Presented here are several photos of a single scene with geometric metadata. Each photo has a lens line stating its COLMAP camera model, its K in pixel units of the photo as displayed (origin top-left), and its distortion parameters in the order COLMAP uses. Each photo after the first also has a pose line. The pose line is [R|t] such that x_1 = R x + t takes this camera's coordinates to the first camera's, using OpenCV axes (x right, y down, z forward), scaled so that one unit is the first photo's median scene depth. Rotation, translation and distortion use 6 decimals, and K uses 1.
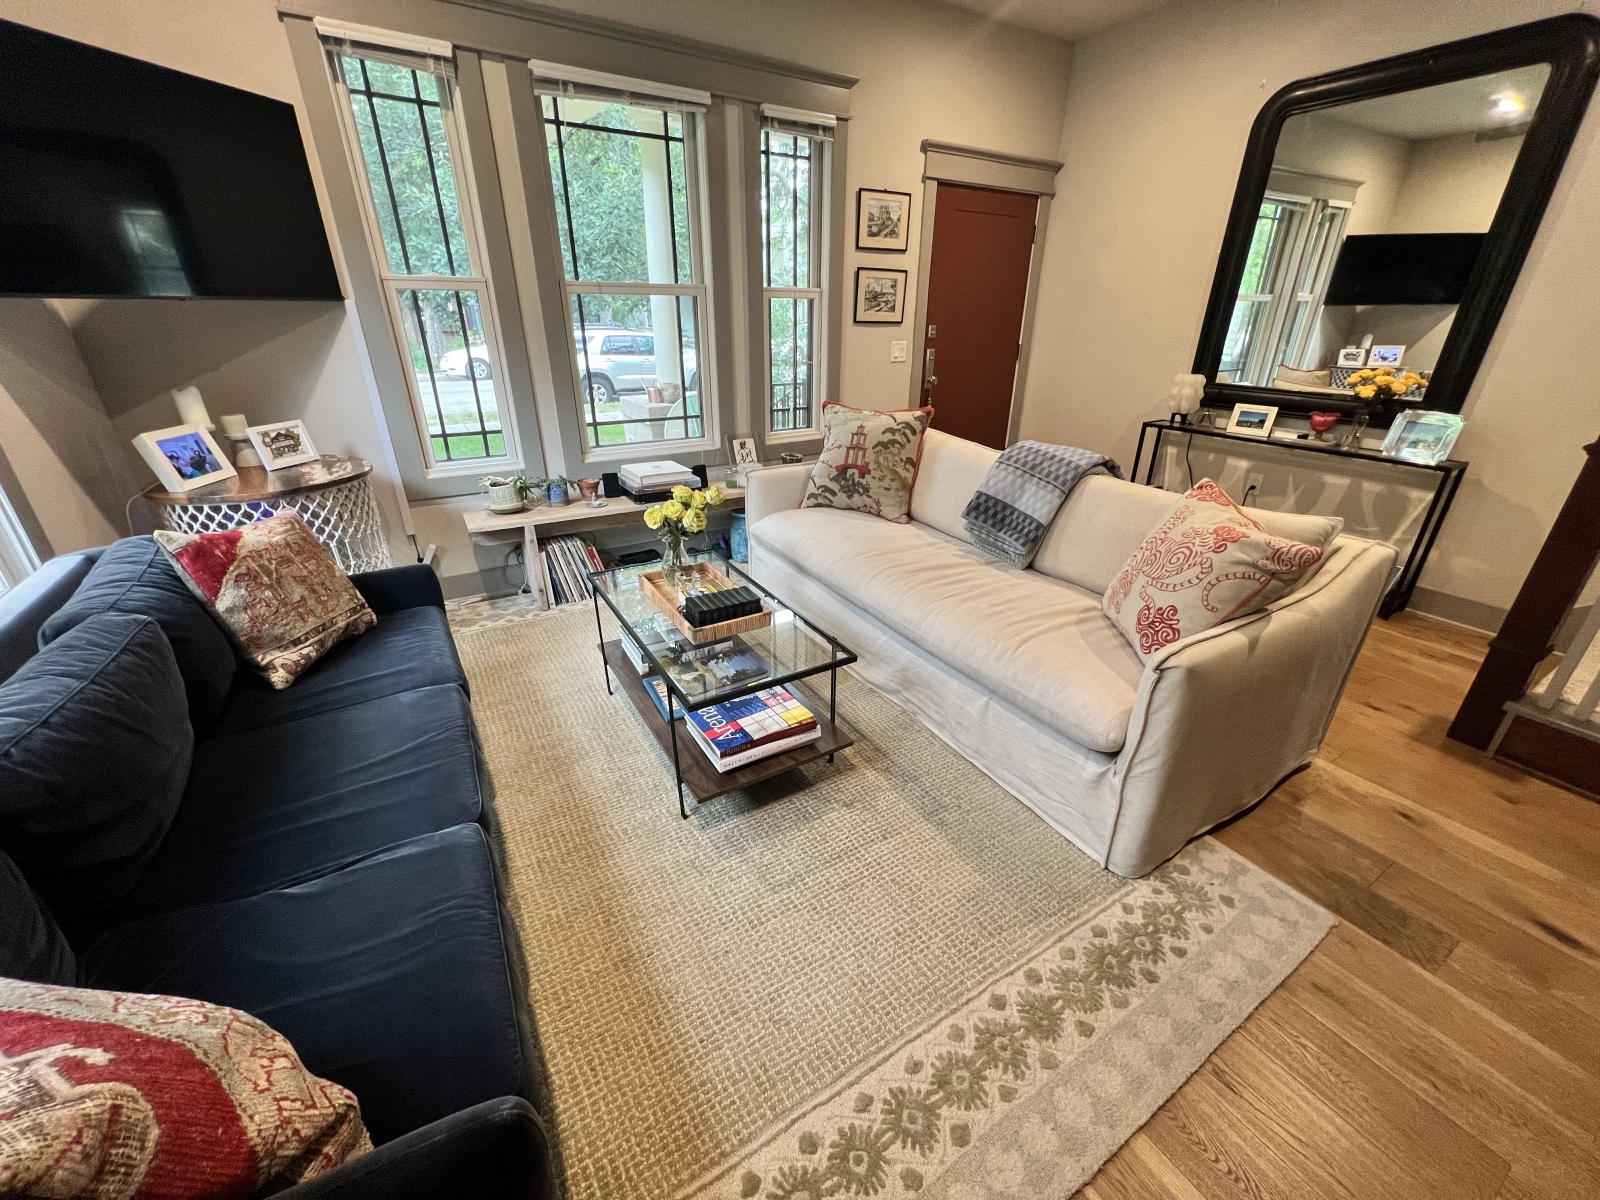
lens RADIAL K [[638.6, 0, 803.1], [0, 638.6, 606.4], [0, 0, 1]] dist [-0.007839, 0.000181]
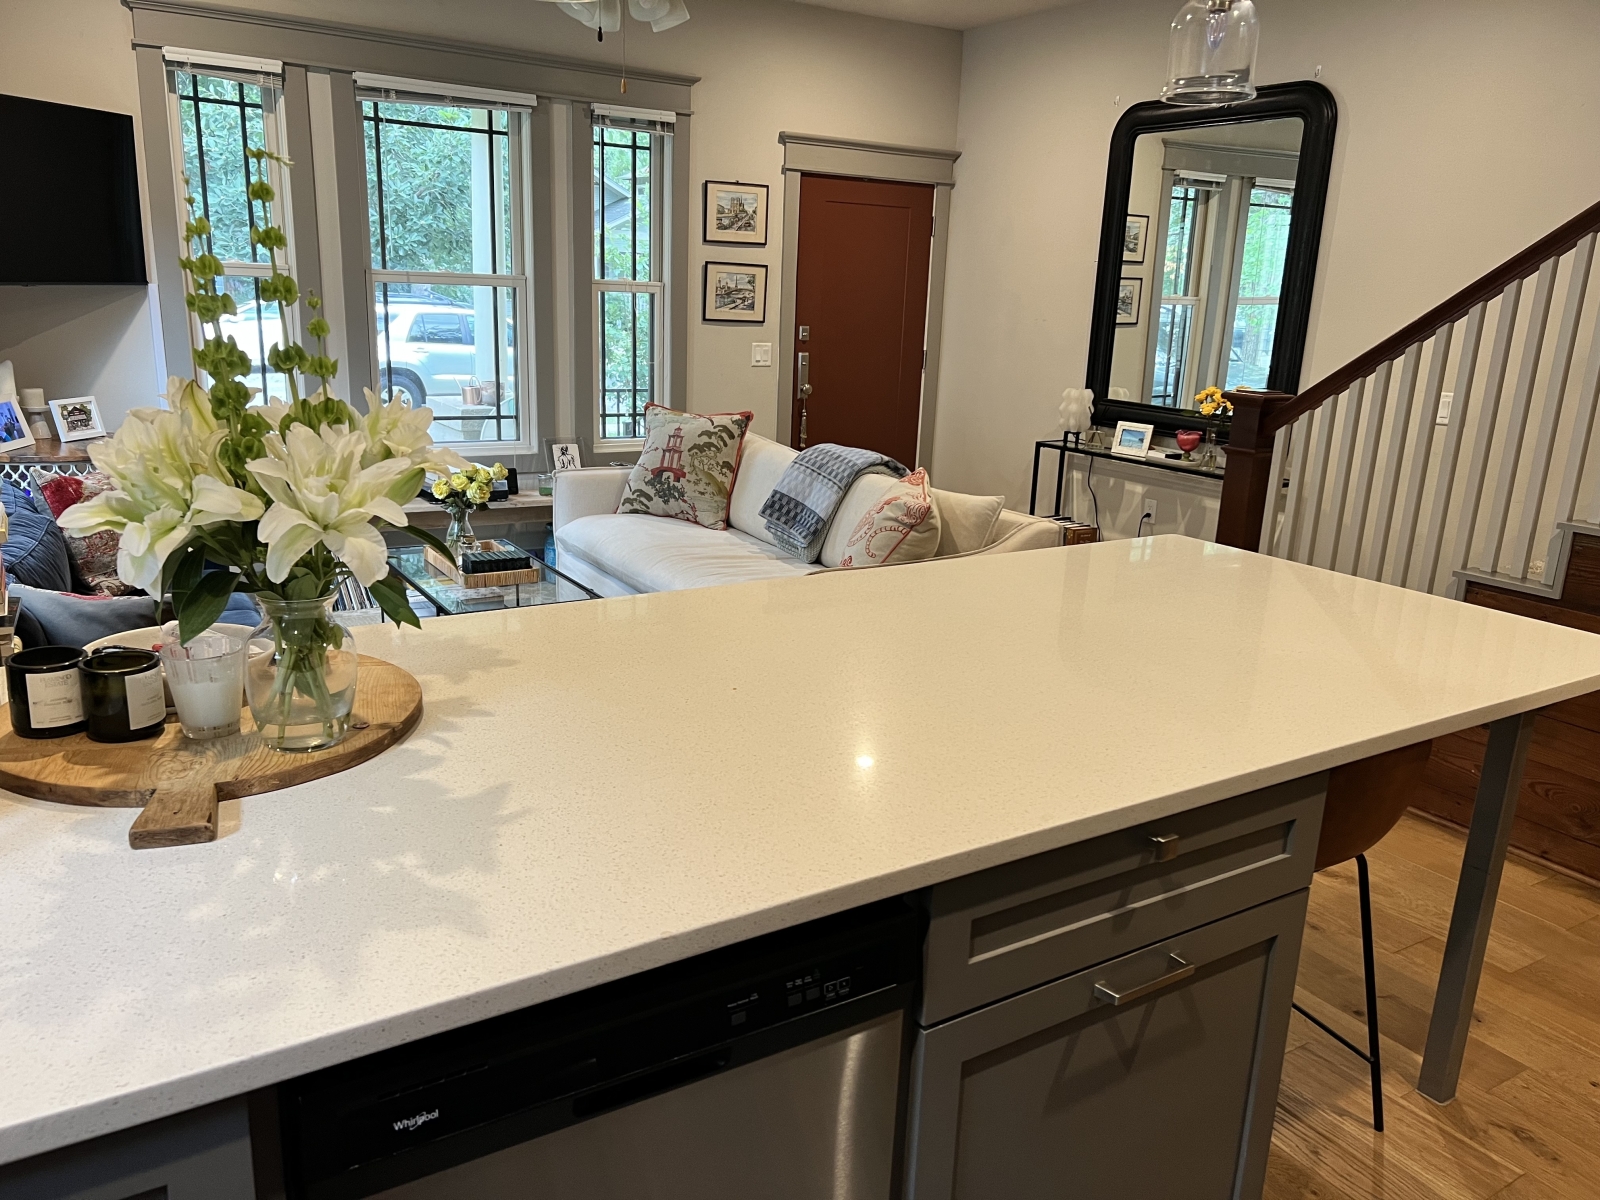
lens RADIAL K [[1201.5, 0, 807.4], [0, 1201.5, 608.5], [0, 0, 1]] dist [0.049000, -0.054724]
pose [[0.999189, 0.027589, 0.029320, 0.229944], [-0.022348, 0.985863, -0.166056, 0.264630], [-0.033487, 0.165267, 0.985680, -0.699571]]
